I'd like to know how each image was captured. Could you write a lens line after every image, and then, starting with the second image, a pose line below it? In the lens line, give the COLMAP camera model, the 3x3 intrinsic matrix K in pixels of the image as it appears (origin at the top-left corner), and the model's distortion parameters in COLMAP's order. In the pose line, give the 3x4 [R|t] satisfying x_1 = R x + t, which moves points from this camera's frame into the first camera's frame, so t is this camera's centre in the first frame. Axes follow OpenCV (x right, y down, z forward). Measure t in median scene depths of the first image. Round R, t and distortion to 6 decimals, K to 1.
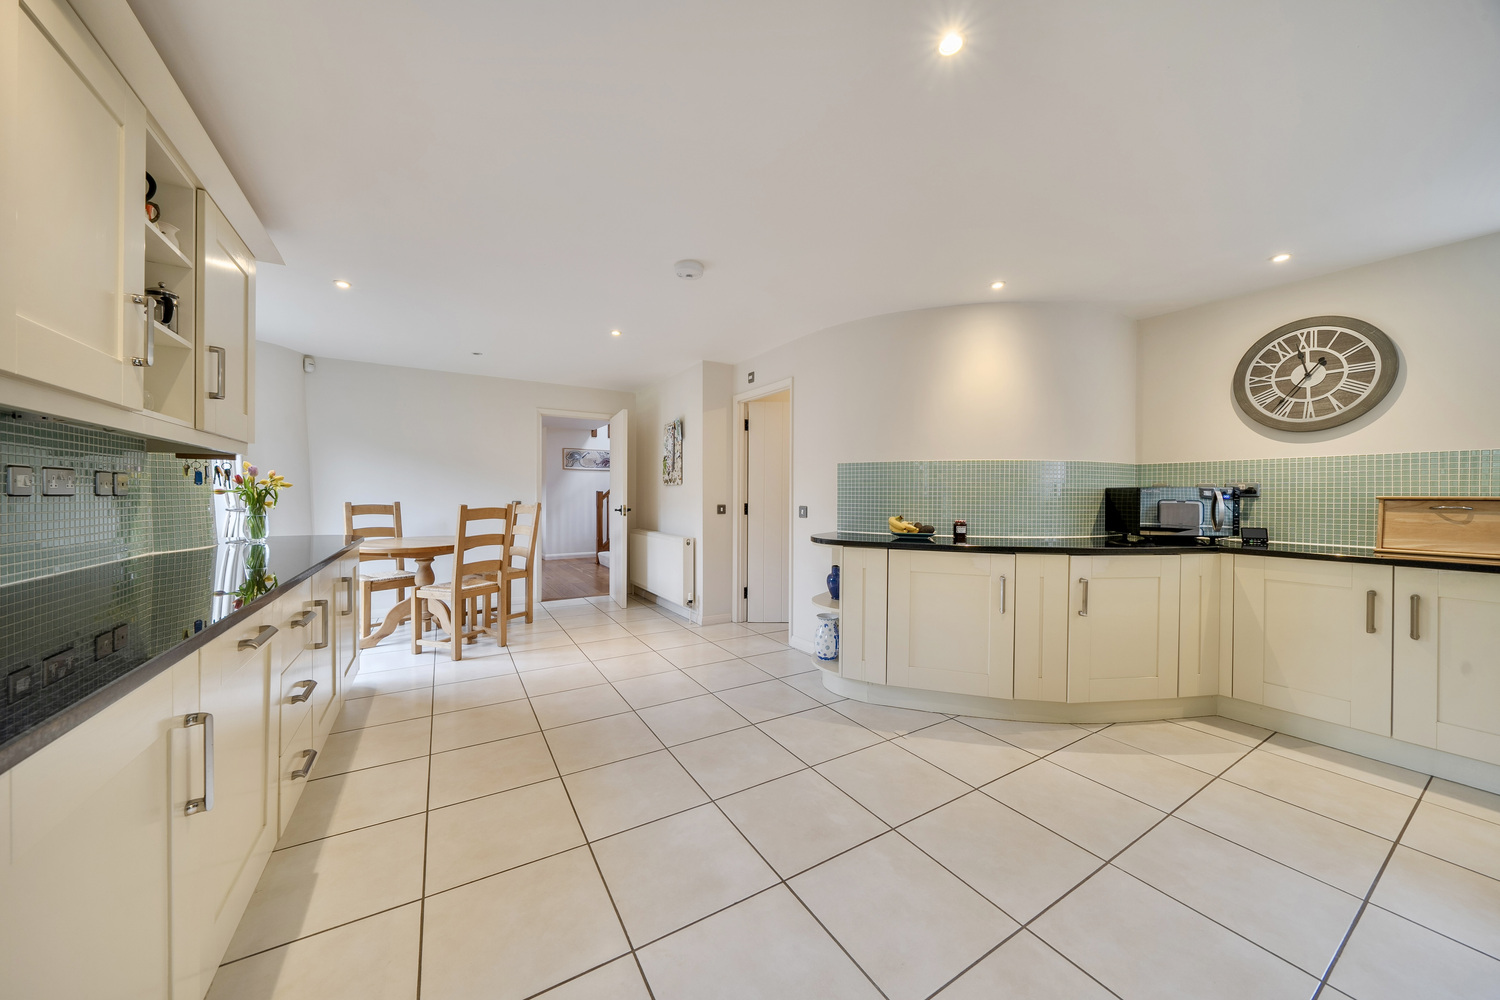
lens RADIAL K [[510.4, 0, 749.5], [0, 510.4, 499.9], [0, 0, 1]] dist [-0.000762, 0.000150]
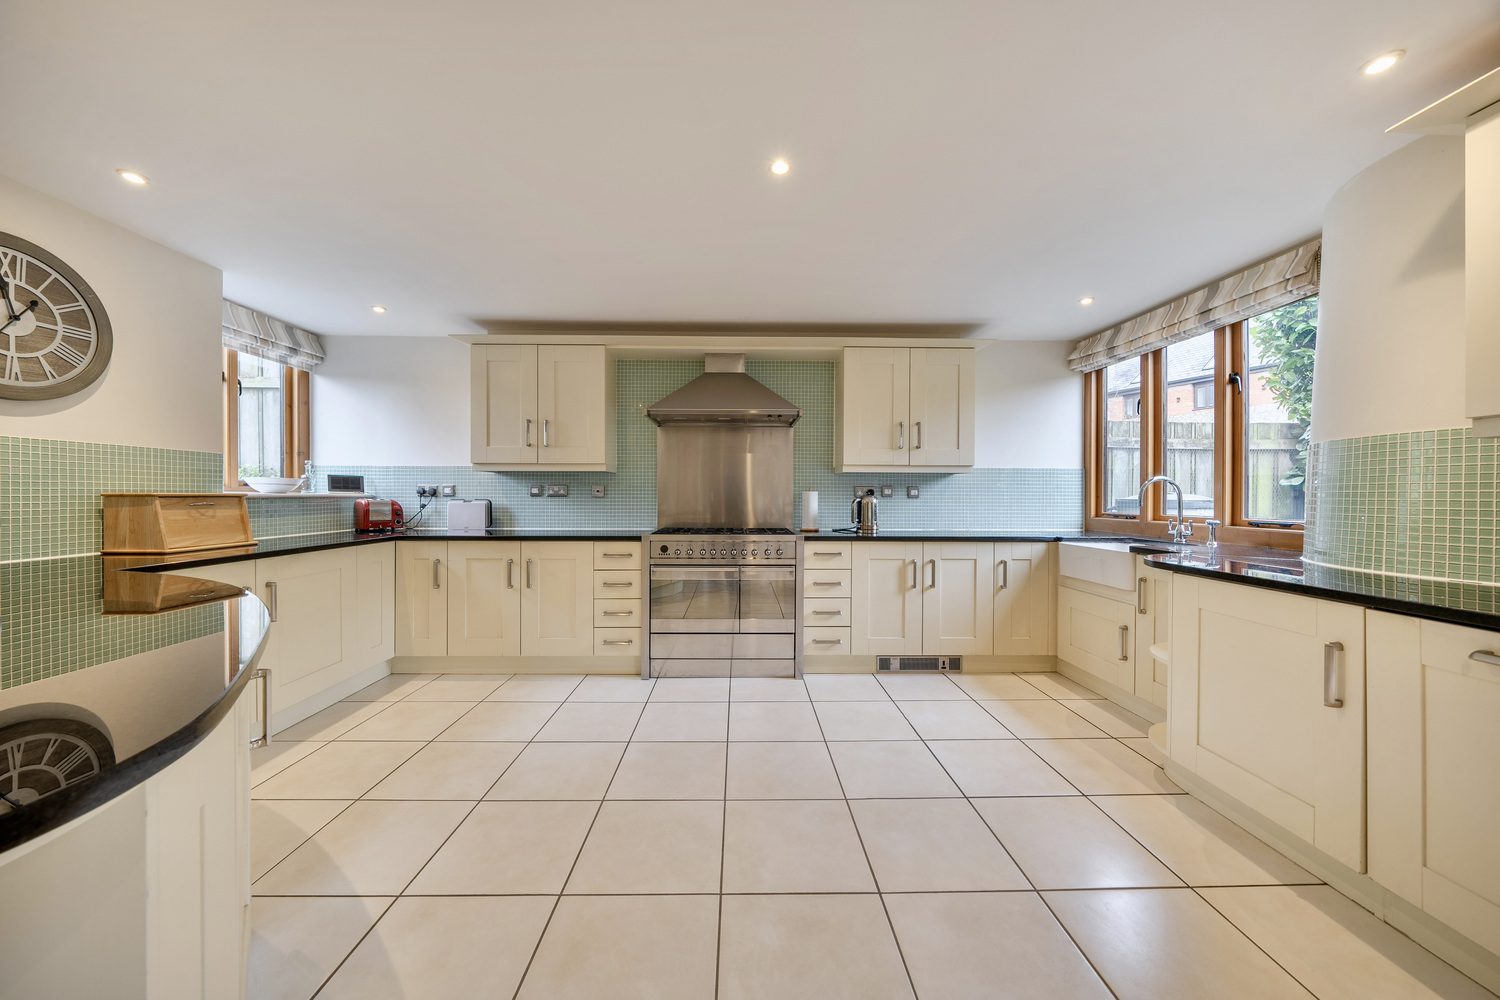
lens RADIAL K [[510.4, 0, 742.6], [0, 510.4, 493.2], [0, 0, 1]] dist [-0.000762, 0.000150]
pose [[-0.858772, -0.008731, 0.512283, -0.115183], [-0.004658, 0.999947, 0.009234, -0.017948], [-0.512336, 0.005544, -0.858767, 1.118938]]
